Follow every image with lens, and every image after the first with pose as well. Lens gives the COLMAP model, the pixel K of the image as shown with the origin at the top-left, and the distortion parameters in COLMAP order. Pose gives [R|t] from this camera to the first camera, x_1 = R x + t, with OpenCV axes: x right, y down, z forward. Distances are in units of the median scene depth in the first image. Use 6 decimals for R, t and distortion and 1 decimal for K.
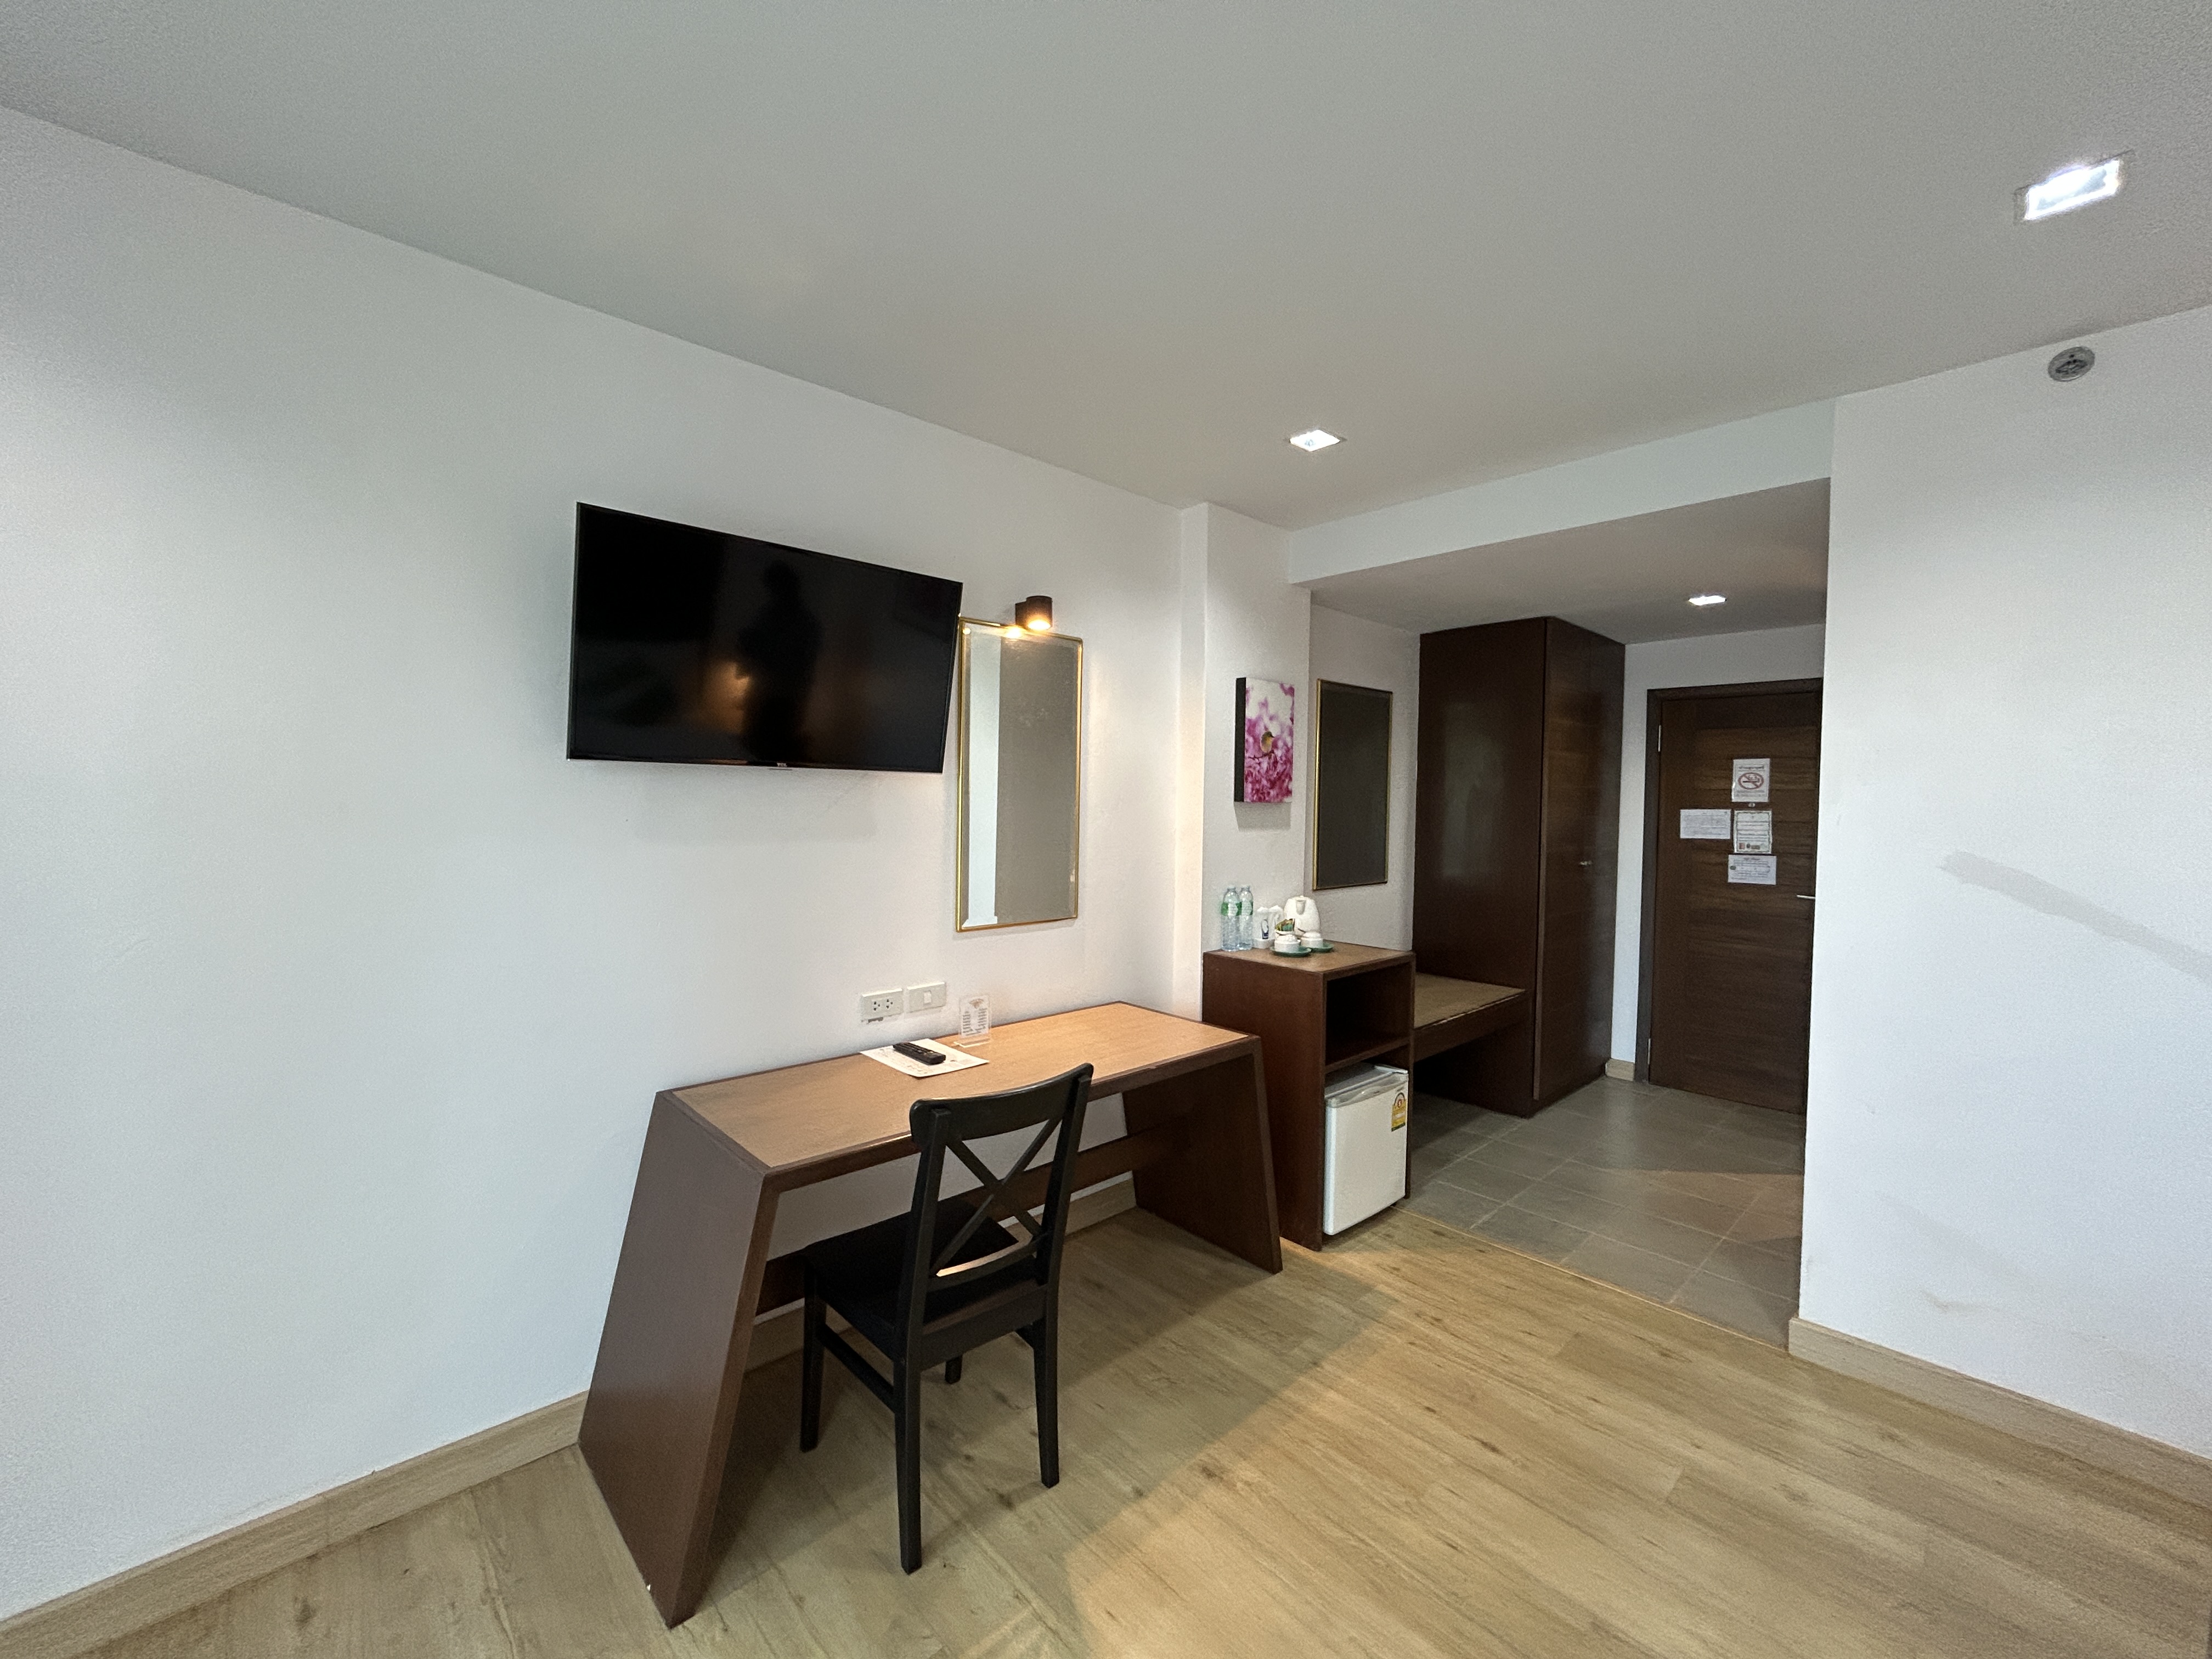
lens RADIAL K [[901.9, 0, 1106.0], [0, 901.9, 829.5], [0, 0, 1]] dist [0.002449, 0.000551]
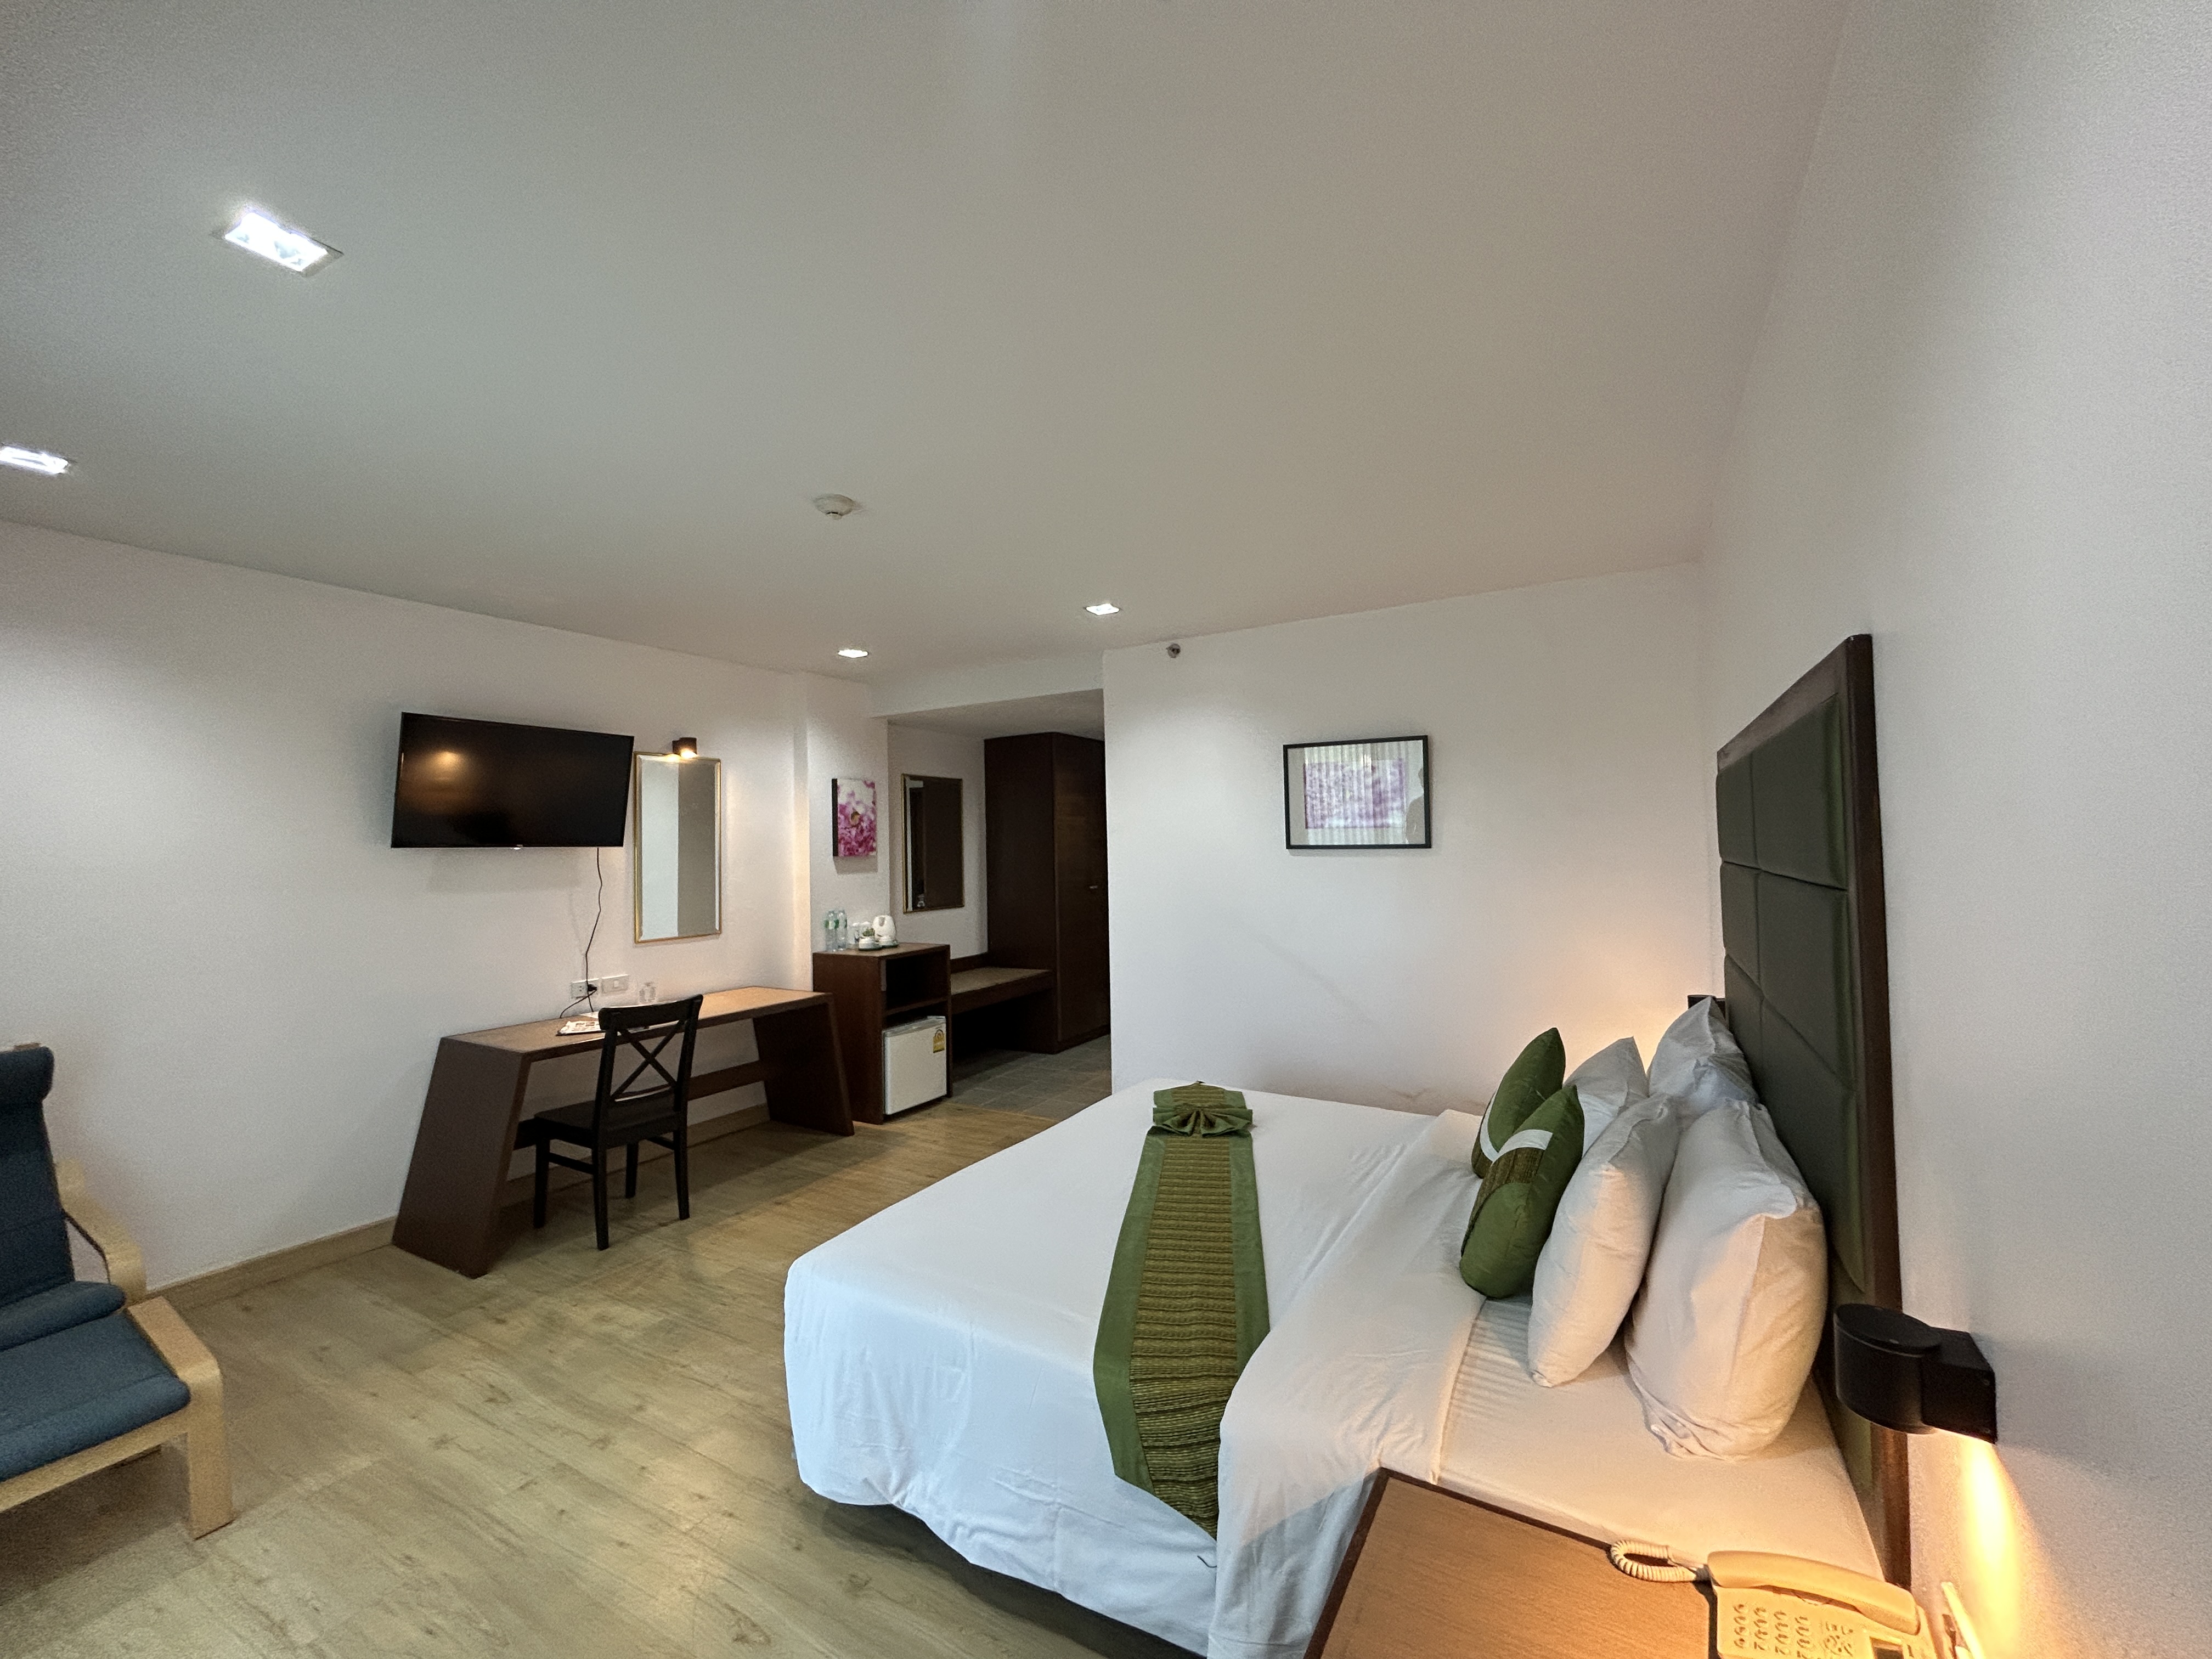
lens RADIAL K [[887.5, 0, 1106.0], [0, 887.5, 829.5], [0, 0, 1]] dist [0.001581, 0.000085]
pose [[0.956330, -0.025737, 0.291152, 0.151300], [0.043049, 0.997655, -0.053208, 0.026372], [-0.289100, 0.063419, 0.955196, -0.642101]]
